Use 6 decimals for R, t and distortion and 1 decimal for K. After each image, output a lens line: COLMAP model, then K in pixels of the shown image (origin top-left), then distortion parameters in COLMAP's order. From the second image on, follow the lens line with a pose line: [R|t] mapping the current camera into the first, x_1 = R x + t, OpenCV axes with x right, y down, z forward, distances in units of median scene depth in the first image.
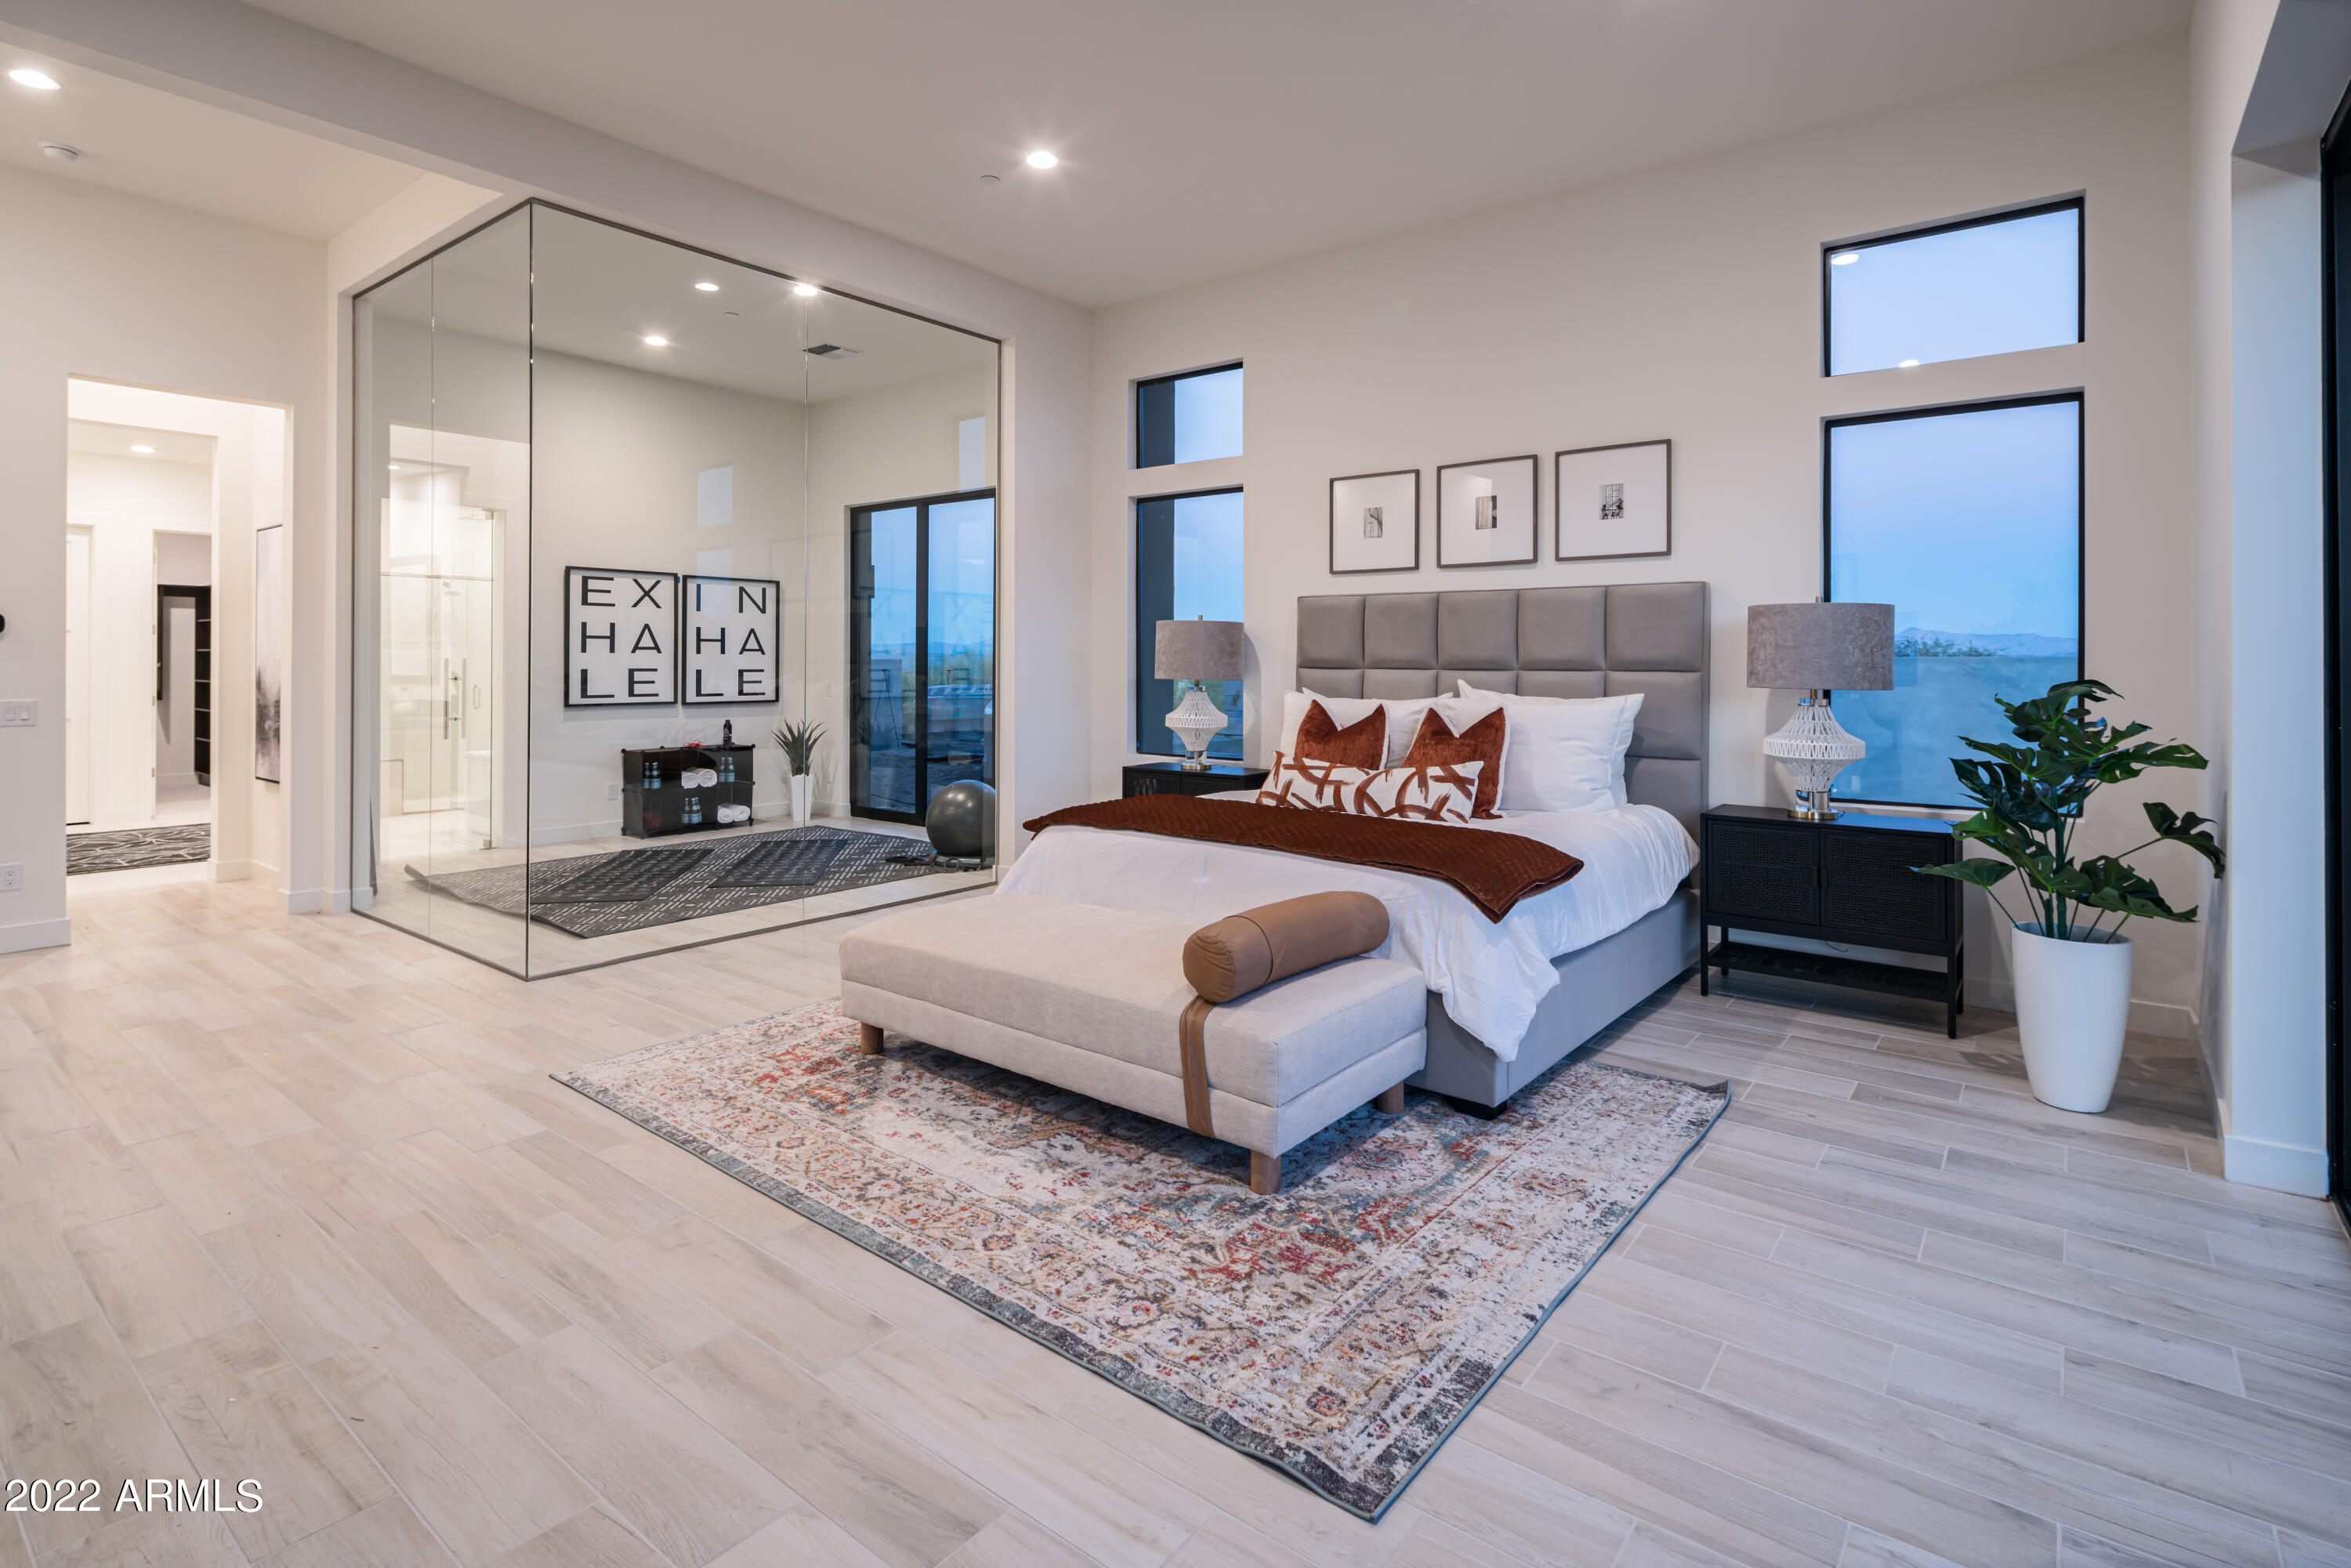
lens RADIAL K [[1138.1, 0, 1167.5], [0, 1138.1, 652.9], [0, 0, 1]] dist [0.006950, -0.007005]
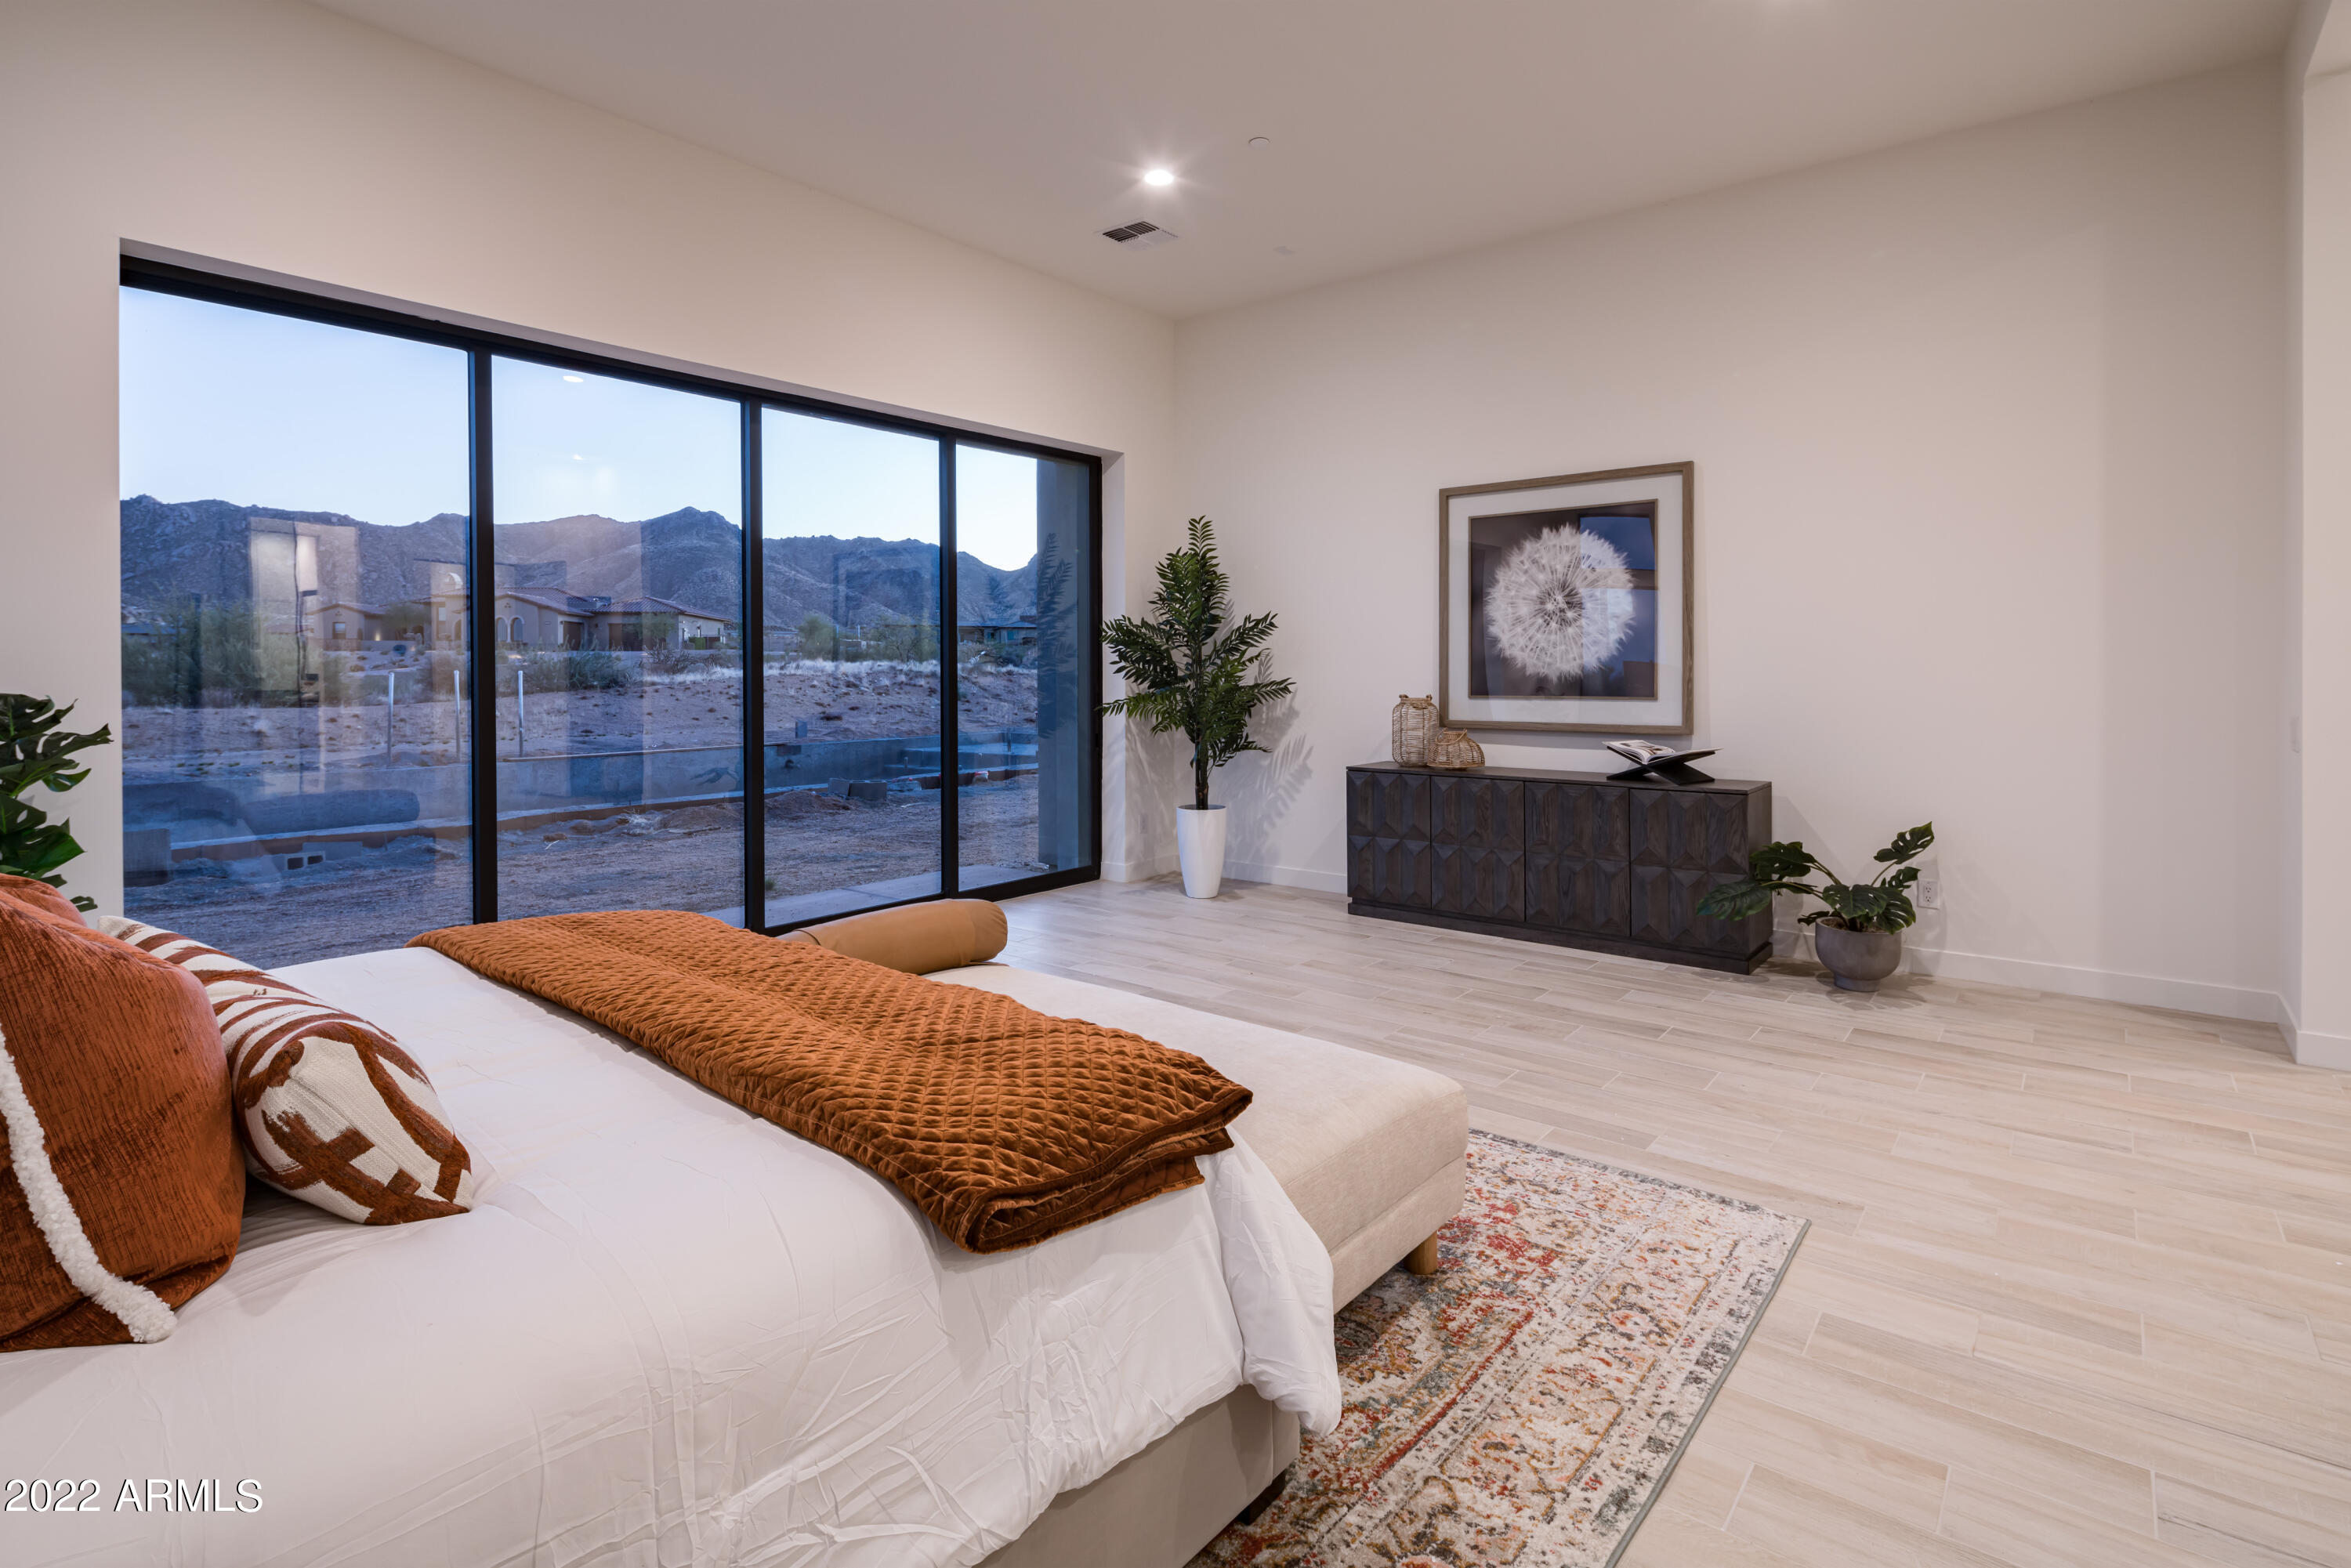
lens RADIAL K [[1152.8, 0, 1172.0], [0, 1152.8, 678.7], [0, 0, 1]] dist [0.001320, -0.000791]
pose [[-0.999917, 0.002227, 0.012705, -0.143686], [0.002244, 0.999997, 0.001342, 0.014919], [-0.012702, 0.001370, -0.999918, 1.874658]]
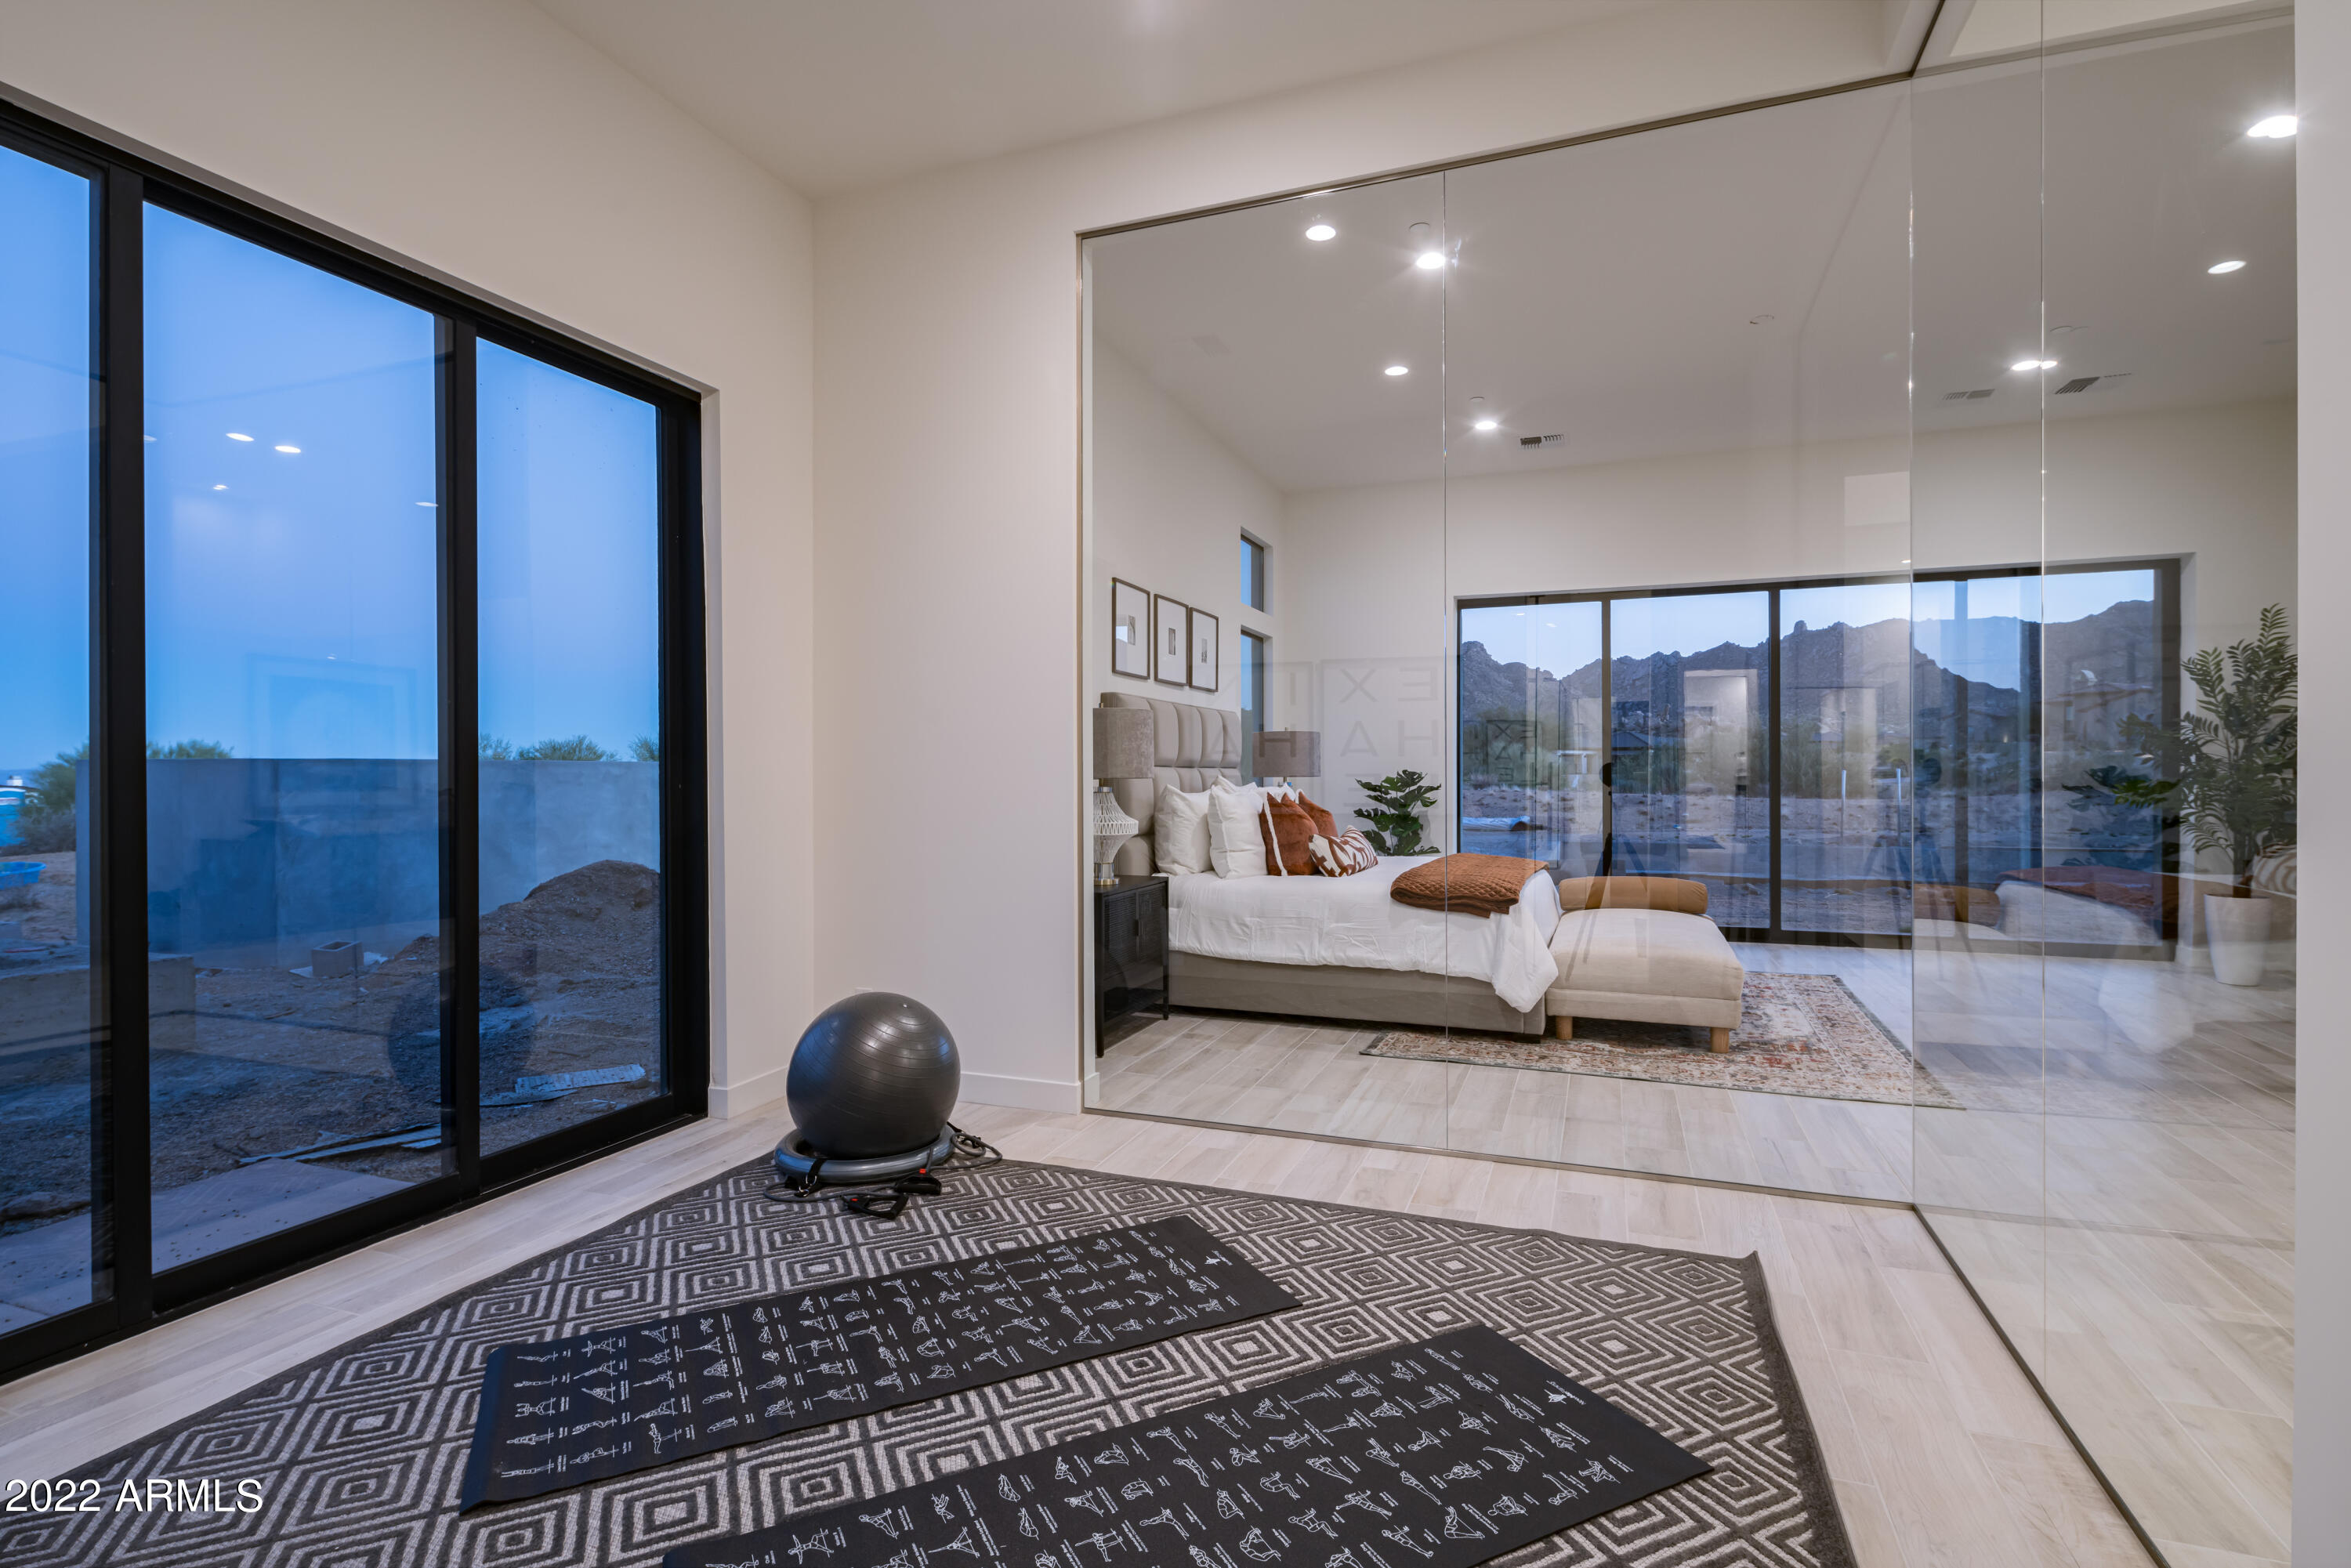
lens RADIAL K [[1130.7, 0, 1168.2], [0, 1130.7, 779.9], [0, 0, 1]] dist [0.002687, 0.000076]
pose [[-0.293458, -0.004952, 0.955959, -1.490231], [-0.005263, 0.999980, 0.003565, 0.039611], [-0.955958, -0.003985, -0.293478, 2.251957]]
